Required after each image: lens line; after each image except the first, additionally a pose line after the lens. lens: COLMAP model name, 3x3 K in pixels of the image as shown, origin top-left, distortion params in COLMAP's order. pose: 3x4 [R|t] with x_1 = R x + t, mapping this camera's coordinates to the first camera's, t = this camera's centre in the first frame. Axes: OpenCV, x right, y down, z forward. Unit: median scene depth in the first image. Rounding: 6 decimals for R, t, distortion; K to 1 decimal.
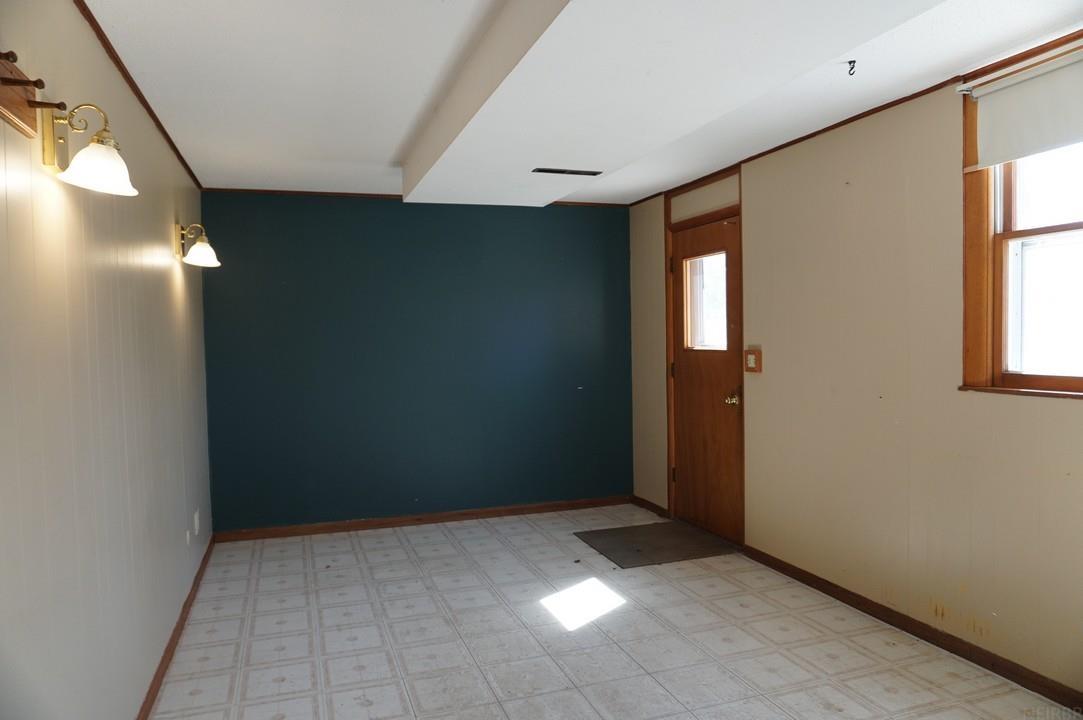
lens RADIAL K [[729.5, 0, 533.4], [0, 729.5, 361.8], [0, 0, 1]] dist [-0.053403, 0.038755]
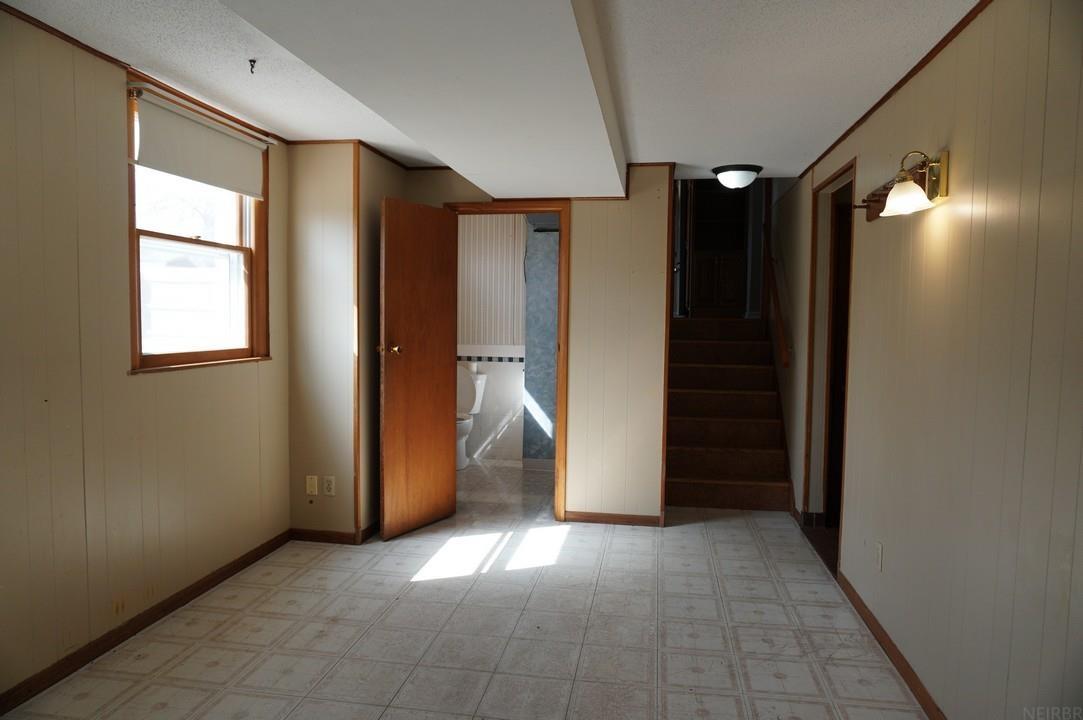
lens RADIAL K [[729.5, 0, 533.4], [0, 729.5, 361.8], [0, 0, 1]] dist [-0.053403, 0.038755]
pose [[-0.883034, -0.020645, 0.468855, -0.403302], [0.020027, 0.996464, 0.081595, -0.054547], [-0.468881, 0.081441, -0.879498, 1.667817]]
